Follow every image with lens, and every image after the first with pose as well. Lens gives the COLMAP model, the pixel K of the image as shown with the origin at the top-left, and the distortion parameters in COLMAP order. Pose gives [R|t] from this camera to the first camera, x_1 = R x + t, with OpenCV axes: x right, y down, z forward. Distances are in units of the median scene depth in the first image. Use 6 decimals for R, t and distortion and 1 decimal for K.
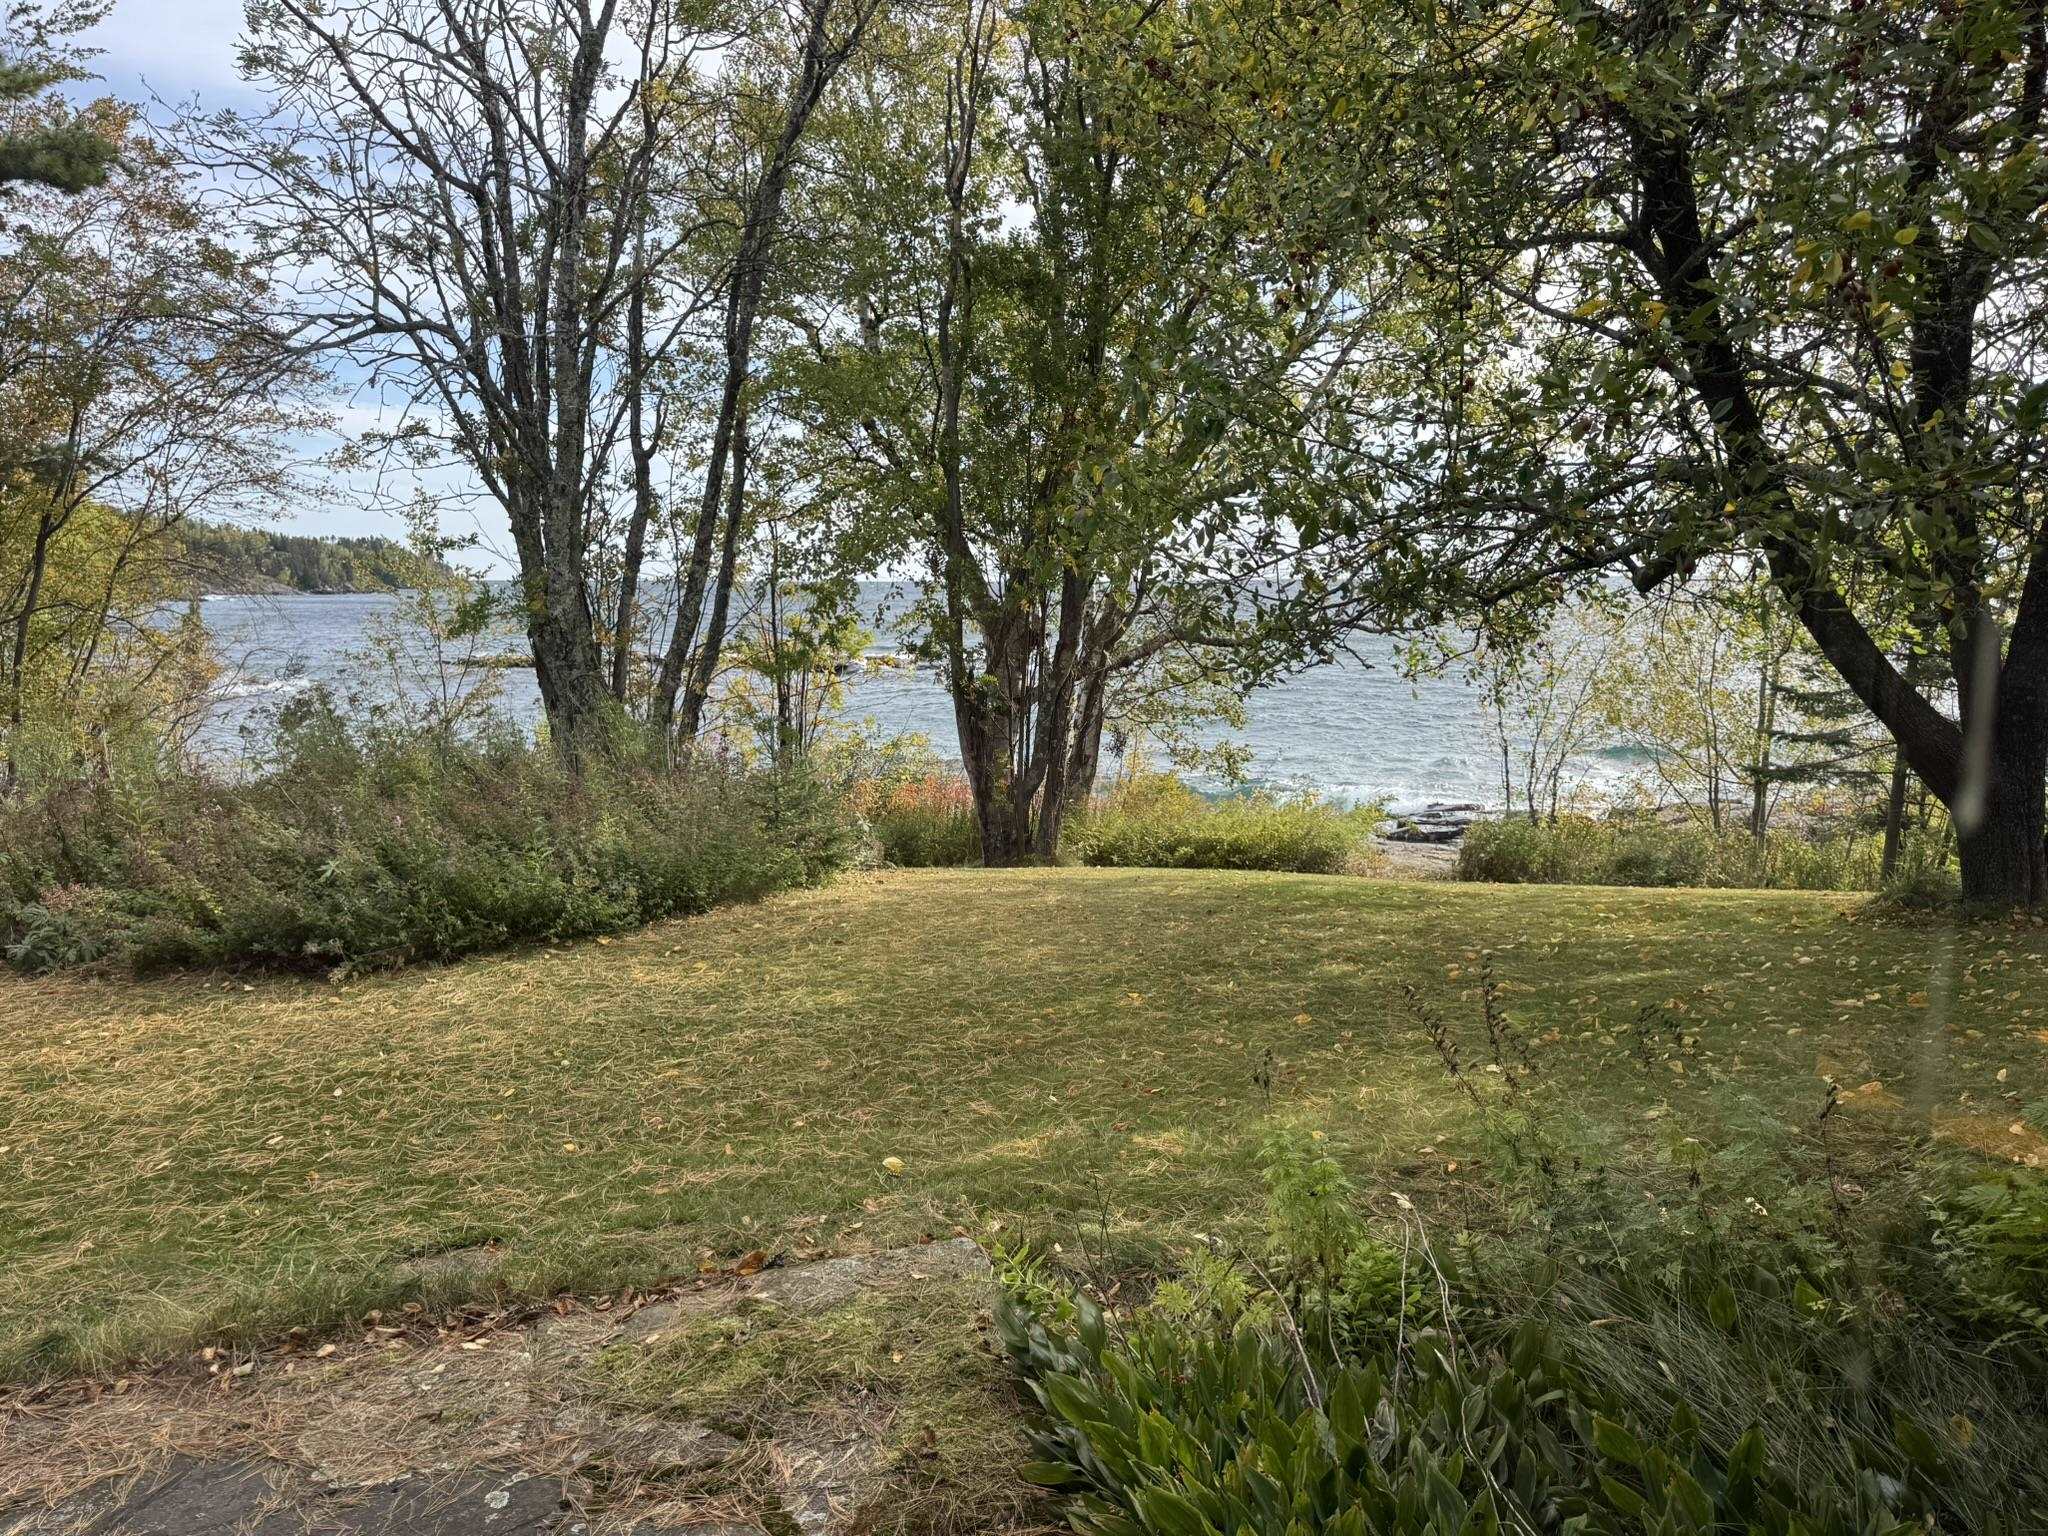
lens RADIAL K [[1446.9, 0, 1008.7], [0, 1446.9, 757.6], [0, 0, 1]] dist [0.038292, -0.041510]
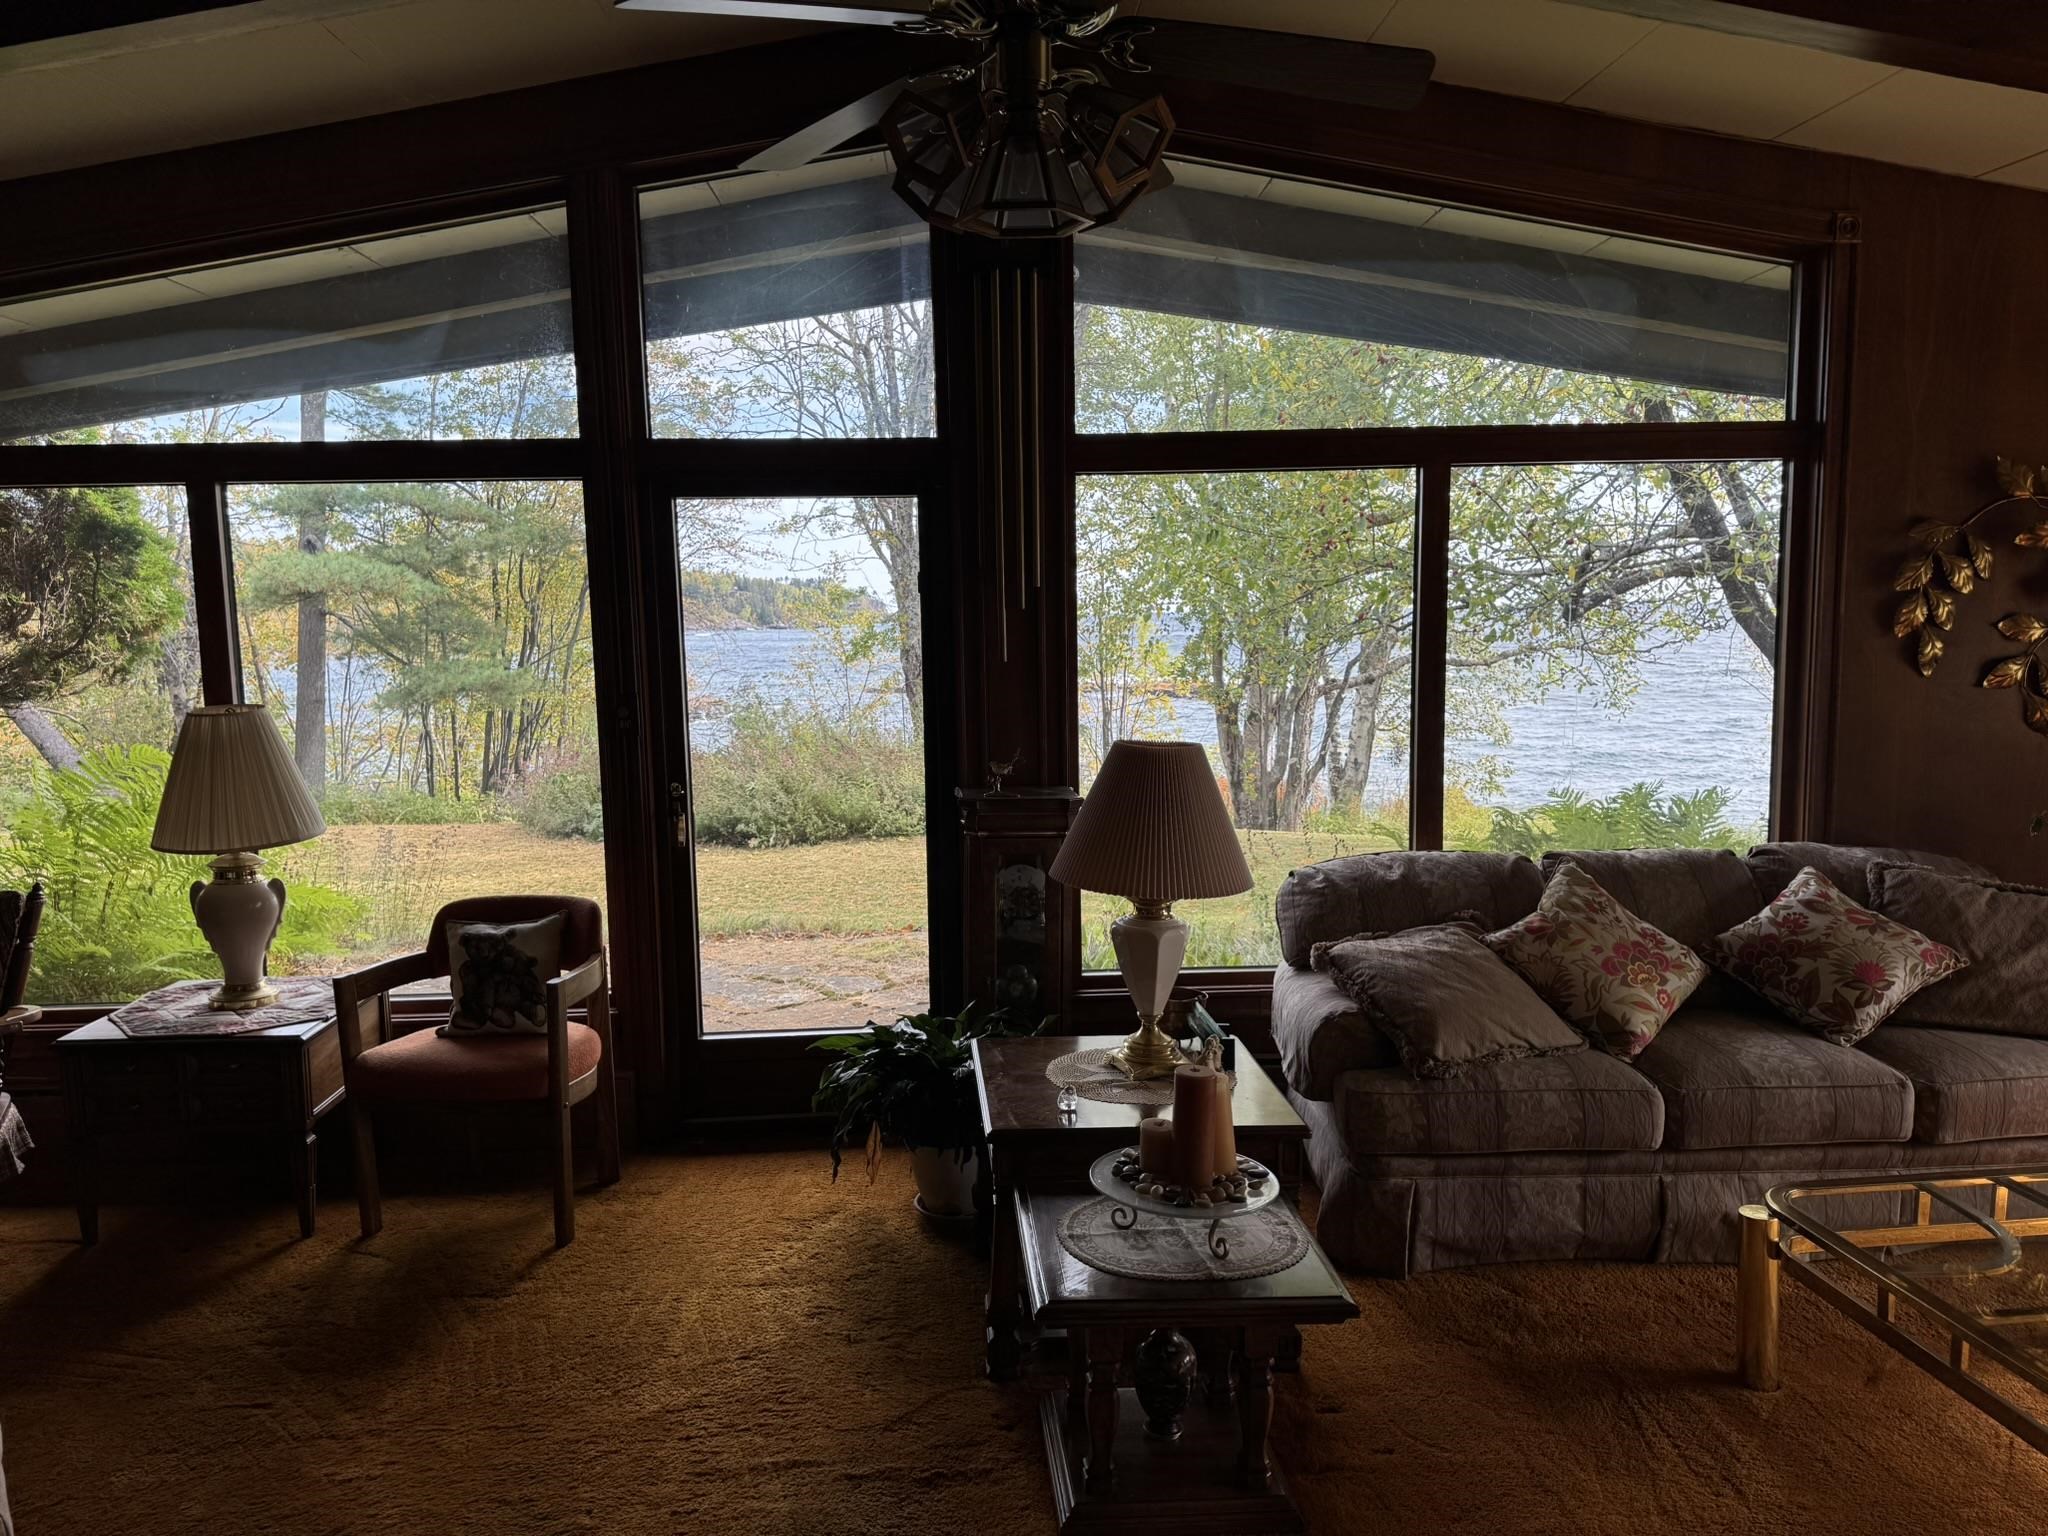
lens RADIAL K [[1446.9, 0, 1020.6], [0, 1446.9, 765.0], [0, 0, 1]] dist [0.038292, -0.041510]
pose [[0.963277, 0.017345, -0.267950, 0.144410], [-0.021679, 0.999678, -0.013224, 0.029996], [0.267634, 0.018547, 0.963342, -0.274511]]
